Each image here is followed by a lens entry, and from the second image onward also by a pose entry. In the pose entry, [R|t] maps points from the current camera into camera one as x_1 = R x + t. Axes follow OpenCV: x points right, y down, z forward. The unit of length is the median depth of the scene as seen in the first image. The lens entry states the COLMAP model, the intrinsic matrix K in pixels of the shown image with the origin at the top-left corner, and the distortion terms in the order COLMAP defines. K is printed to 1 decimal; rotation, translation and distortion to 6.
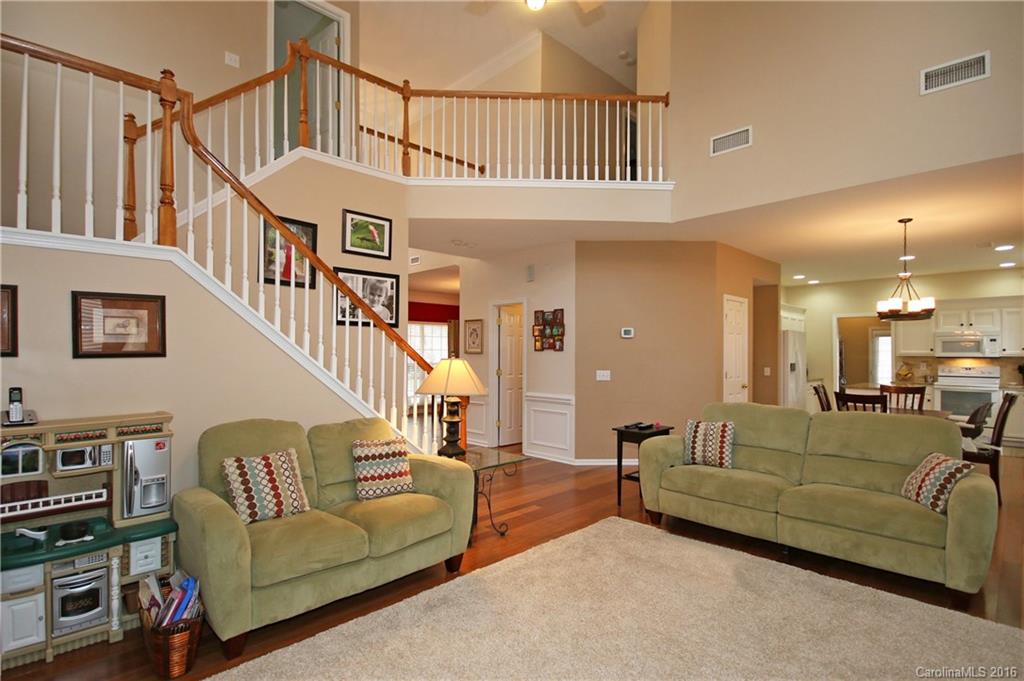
lens RADIAL K [[496.5, 0, 509.0], [0, 496.5, 354.0], [0, 0, 1]] dist [-0.001530, -0.000685]
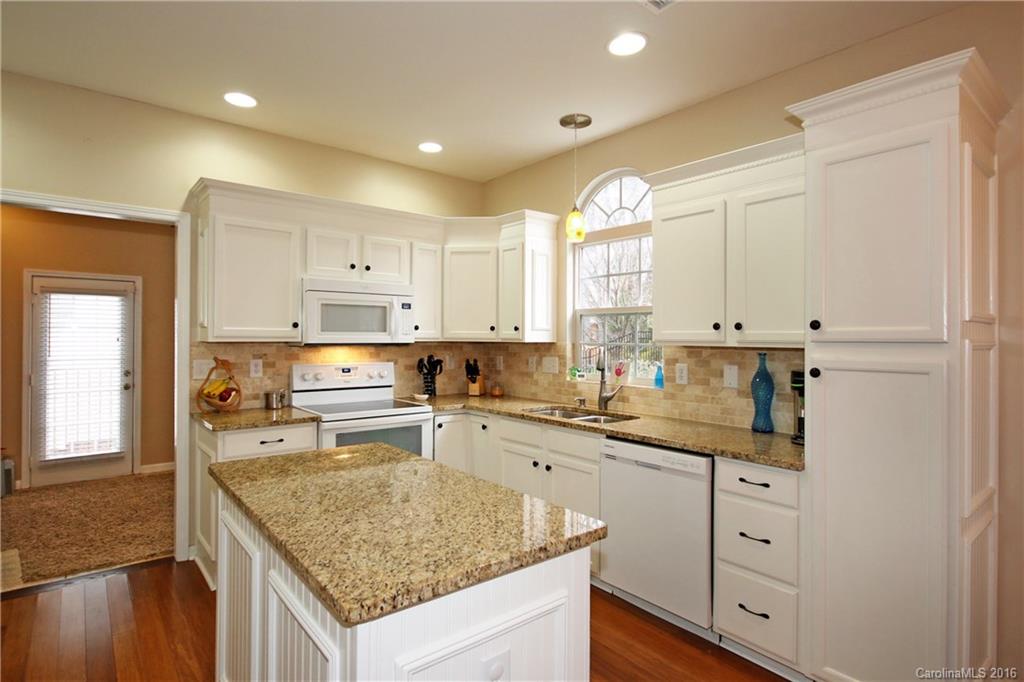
lens RADIAL K [[536.1, 0, 505.9], [0, 536.1, 335.7], [0, 0, 1]] dist [0.014775, 0.000779]
pose [[0.101301, 0.003241, 0.994851, 0.480906], [-0.003972, 0.999988, -0.002853, 0.000386], [-0.994848, -0.003663, 0.101312, 0.833005]]
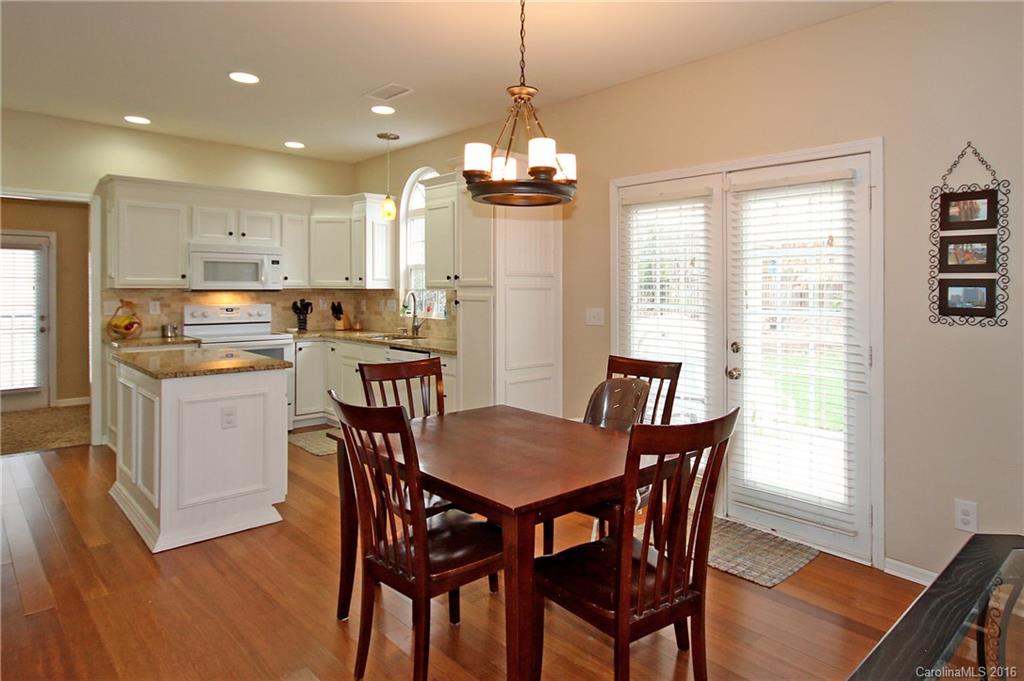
lens RADIAL K [[611.7, 0, 579.0], [0, 611.7, 293.6], [0, 0, 1]] dist [0.010284, 0.003670]
pose [[-0.021558, -0.009042, 0.999727, 0.195277], [-0.002461, 0.999957, 0.008991, 0.003321], [-0.999765, -0.002267, -0.021579, 0.617367]]
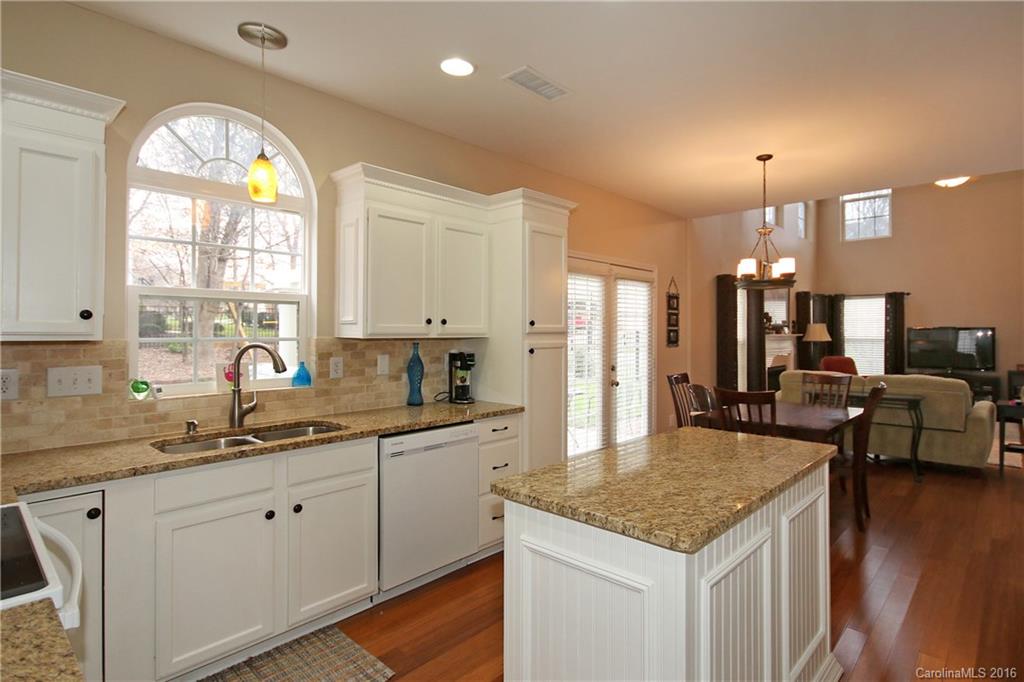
lens RADIAL K [[525.0, 0, 551.6], [0, 525.0, 328.5], [0, 0, 1]] dist [-0.012086, 0.000109]
pose [[-0.997337, -0.000331, -0.072928, 0.762931], [0.000033, 0.999988, -0.004993, 0.000502], [0.072929, -0.004982, -0.997325, 1.136192]]
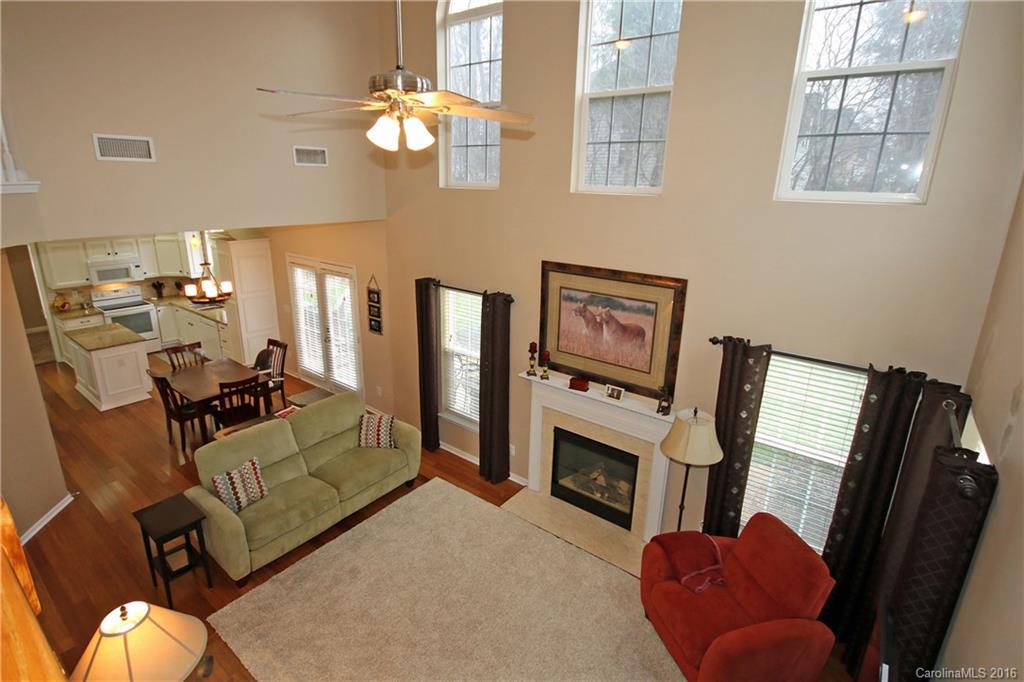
lens RADIAL K [[496.5, 0, 502.8], [0, 496.5, 324.2], [0, 0, 1]] dist [-0.001530, -0.000685]
pose [[-0.139070, -0.272799, 0.951967, -0.294020], [-0.016778, 0.961819, 0.273171, -0.225464], [-0.990140, 0.022017, -0.138337, 0.296850]]
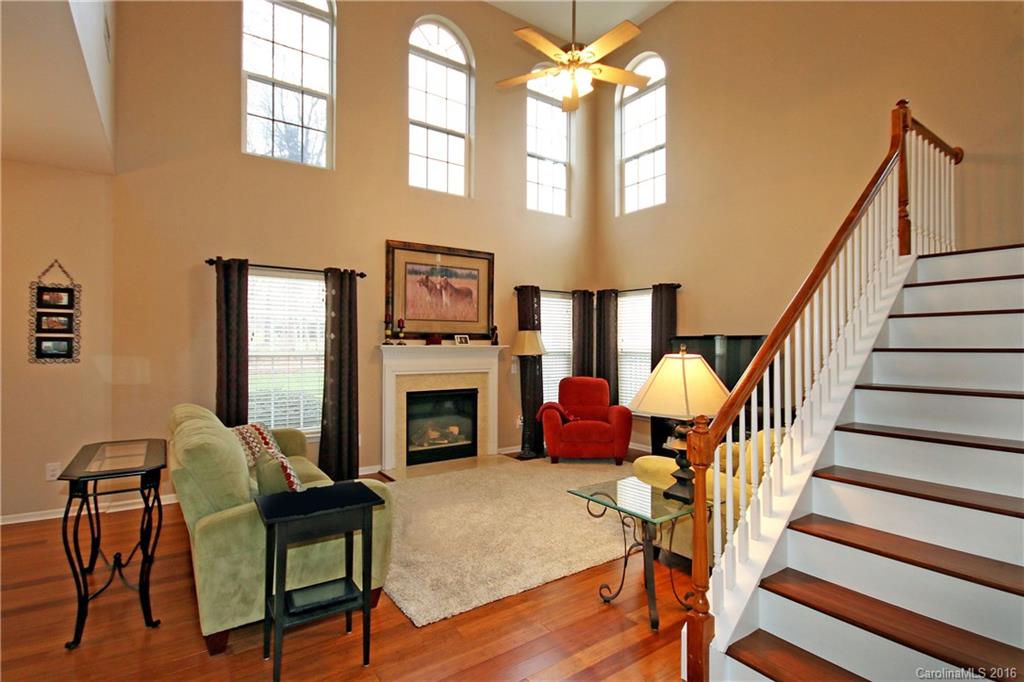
lens RADIAL K [[496.5, 0, 509.5], [0, 496.5, 334.6], [0, 0, 1]] dist [-0.001530, -0.000685]
pose [[-0.986499, -0.001132, 0.163764, 0.012148], [-0.003421, 0.999900, -0.013694, 0.000556], [-0.163732, -0.014069, -0.986404, 0.801287]]
